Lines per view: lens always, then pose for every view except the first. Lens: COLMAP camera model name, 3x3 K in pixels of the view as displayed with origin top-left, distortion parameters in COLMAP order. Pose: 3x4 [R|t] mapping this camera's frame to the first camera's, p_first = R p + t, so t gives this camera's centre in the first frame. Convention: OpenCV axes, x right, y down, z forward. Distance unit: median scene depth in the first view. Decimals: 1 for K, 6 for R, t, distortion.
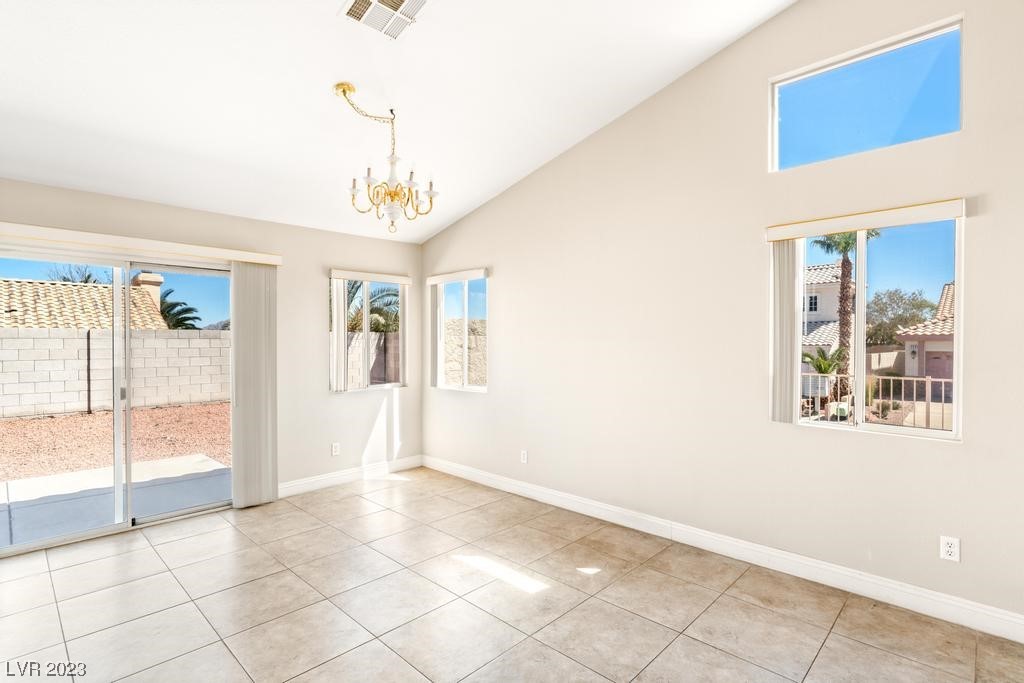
lens RADIAL K [[498.5, 0, 511.4], [0, 498.5, 343.4], [0, 0, 1]] dist [-0.002443, 0.000330]
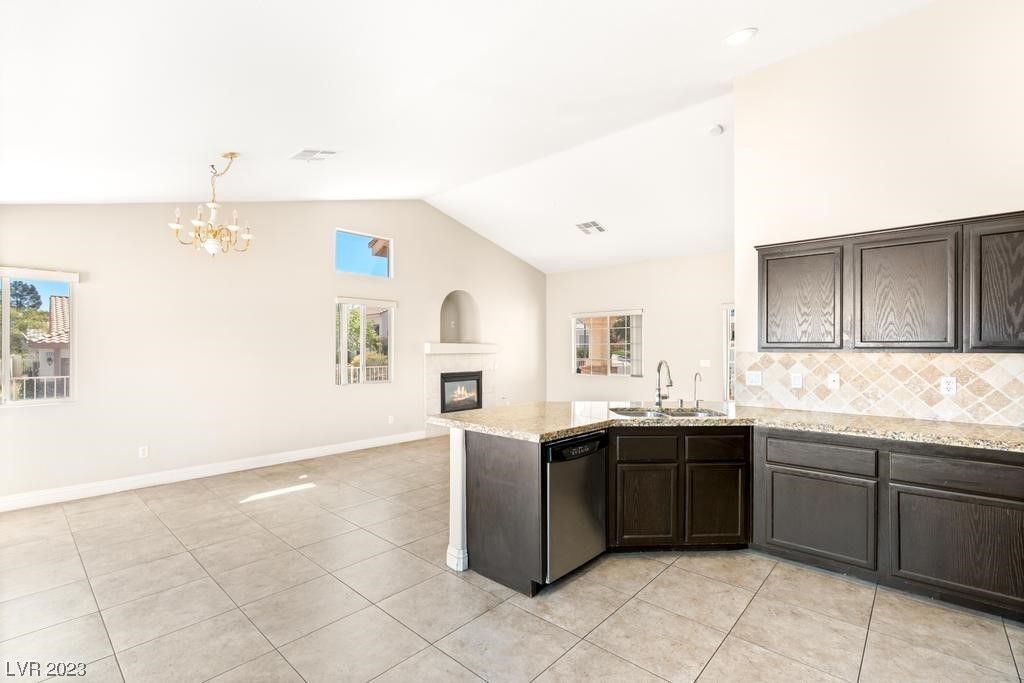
lens RADIAL K [[466.0, 0, 513.9], [0, 466.0, 349.7], [0, 0, 1]] dist [-0.004764, 0.001112]
pose [[-0.036651, -0.001547, 0.999327, -1.059515], [0.004184, 0.999990, 0.001702, -0.000616], [-0.999319, 0.004243, -0.036644, 0.209573]]
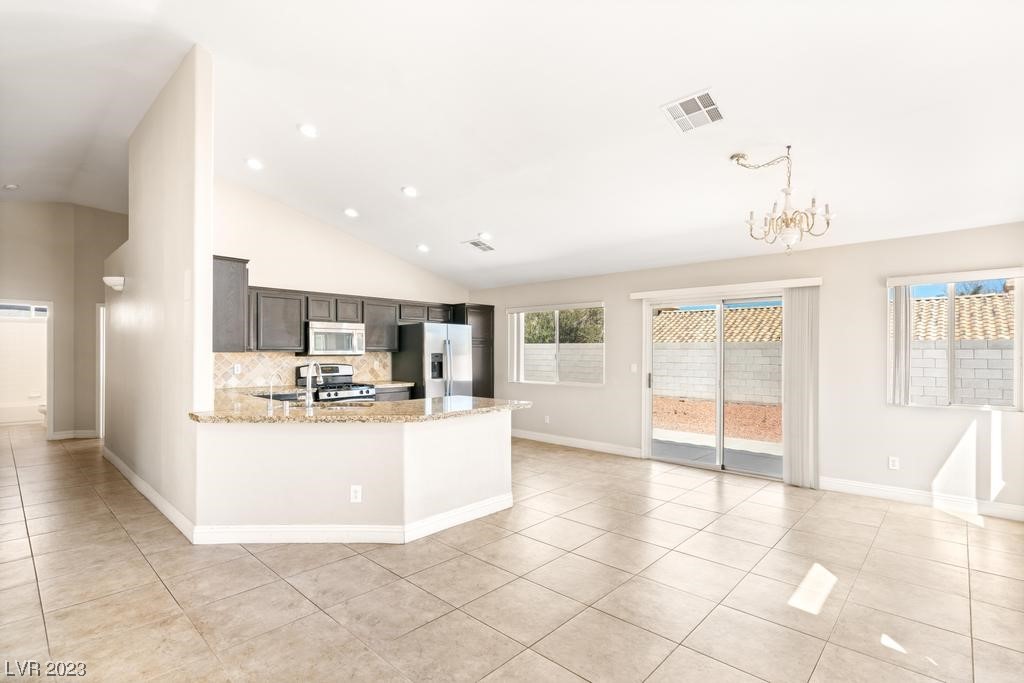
lens RADIAL K [[482.5, 0, 512.5], [0, 482.5, 352.7], [0, 0, 1]] dist [-0.001743, -0.000030]
pose [[0.020857, 0.004885, -0.999771, 0.617686], [-0.007510, 0.999961, 0.004730, -0.001253], [0.999754, 0.007410, 0.020893, 0.261110]]
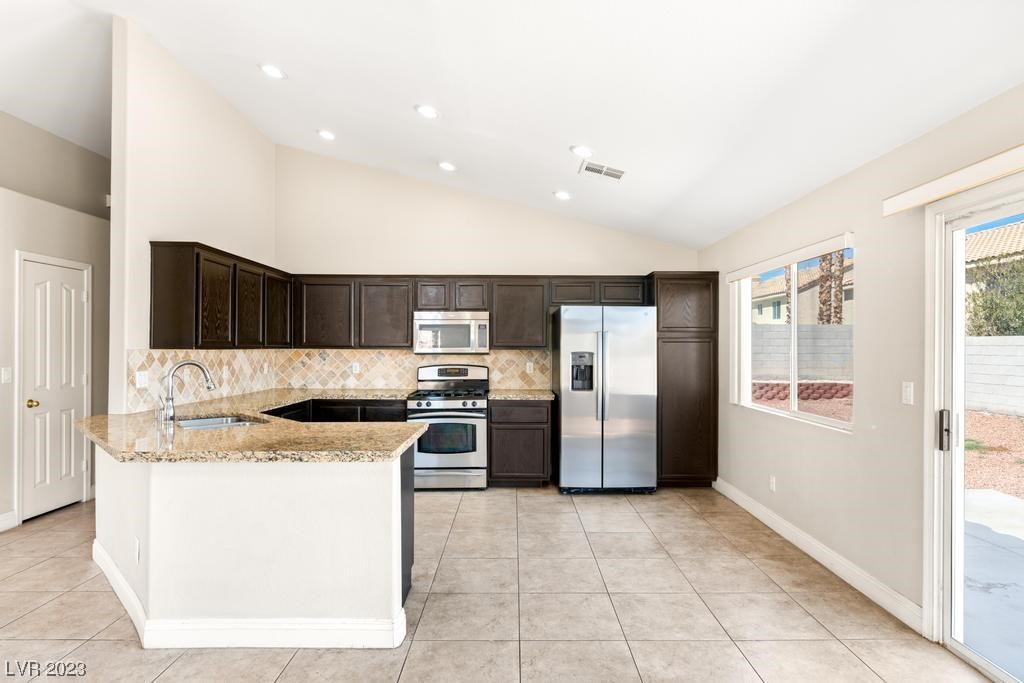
lens RADIAL K [[551.8, 0, 518.2], [0, 551.8, 342.3], [0, 0, 1]] dist [-0.002327, 0.001180]
pose [[-0.711487, -0.007344, -0.702661, -0.046209], [-0.005377, 0.999973, -0.005007, -0.003881], [0.702678, 0.000216, -0.711508, 0.791485]]
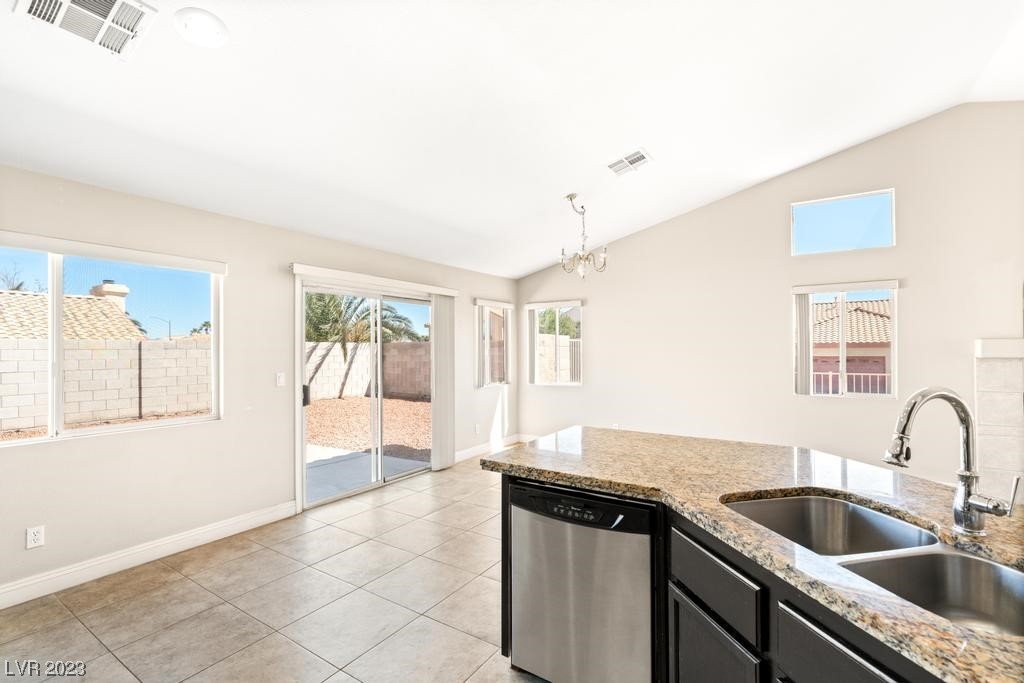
lens RADIAL K [[461.5, 0, 510.1], [0, 461.5, 345.0], [0, 0, 1]] dist [-0.014561, 0.007702]
pose [[0.981490, -0.002580, 0.191496, -0.553361], [0.005301, 0.999892, -0.013698, -0.002712], [-0.191440, 0.014460, 0.981398, -0.294635]]
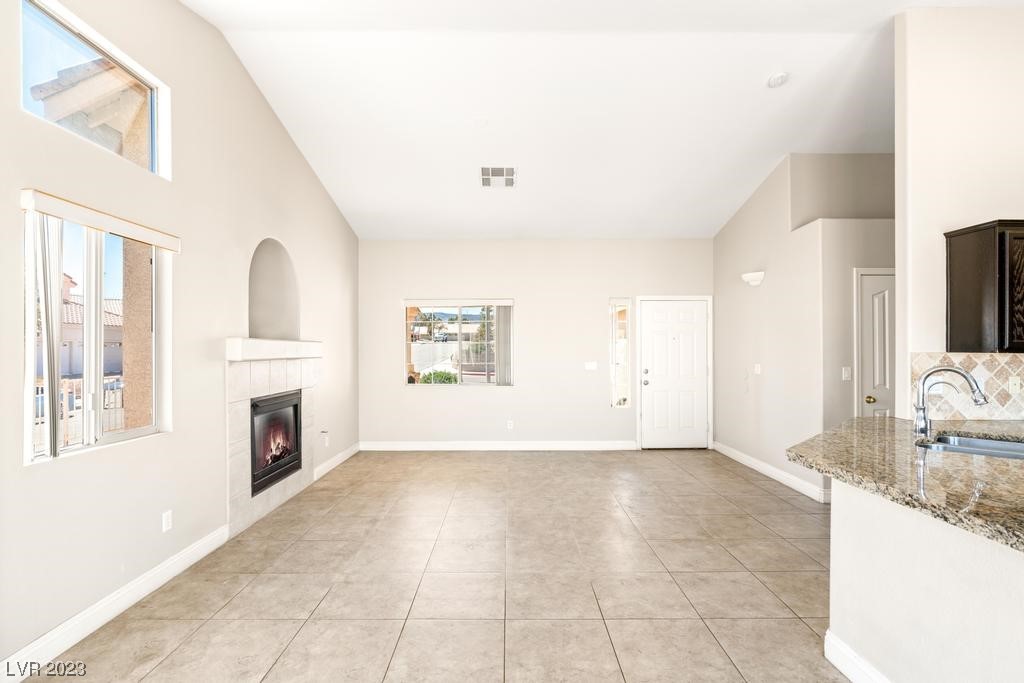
lens RADIAL K [[475.6, 0, 511.8], [0, 475.6, 346.6], [0, 0, 1]] dist [-0.004517, 0.000556]
pose [[-0.700677, 0.005511, 0.713457, -0.300197], [0.004716, 0.999984, -0.003092, -0.003243], [-0.713463, 0.001199, -0.700692, 0.676304]]
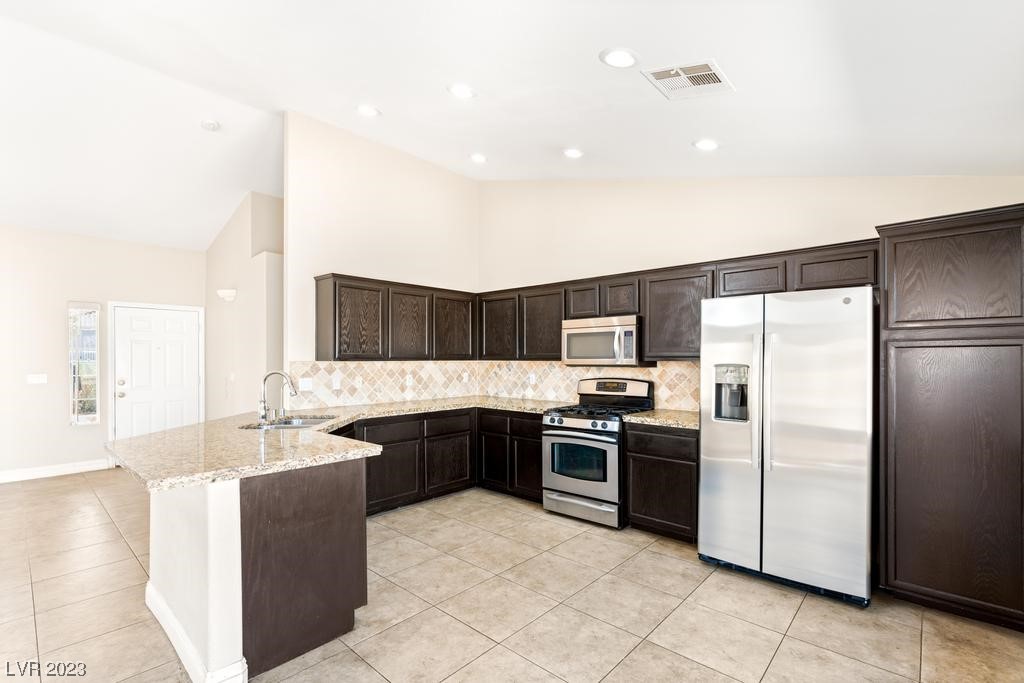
lens RADIAL K [[464.1, 0, 511.1], [0, 464.1, 355.6], [0, 0, 1]] dist [-0.019325, 0.010403]
pose [[-0.999592, 0.002798, -0.028424, -0.634528], [0.002852, 0.999994, -0.001857, -0.002341], [0.028419, -0.001937, -0.999594, 0.714238]]
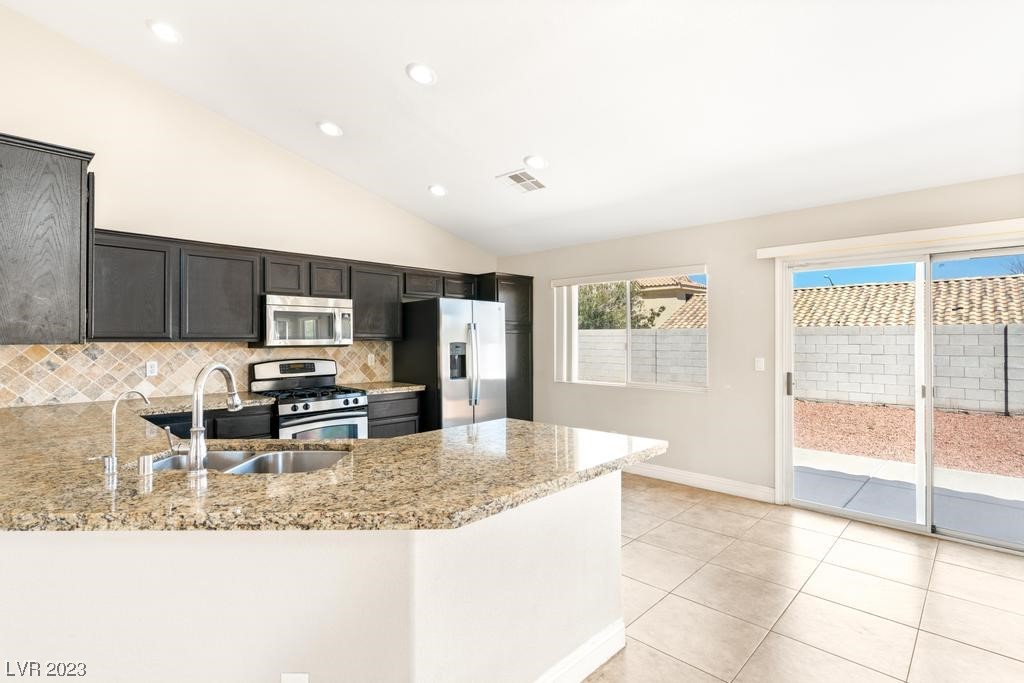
lens RADIAL K [[493.3, 0, 511.0], [0, 493.3, 334.4], [0, 0, 1]] dist [-0.002230, 0.000253]
pose [[0.002464, -0.006619, -0.999975, 0.147824], [-0.003647, 0.999971, -0.006628, -0.001293], [0.999990, 0.003663, 0.002439, 0.164108]]
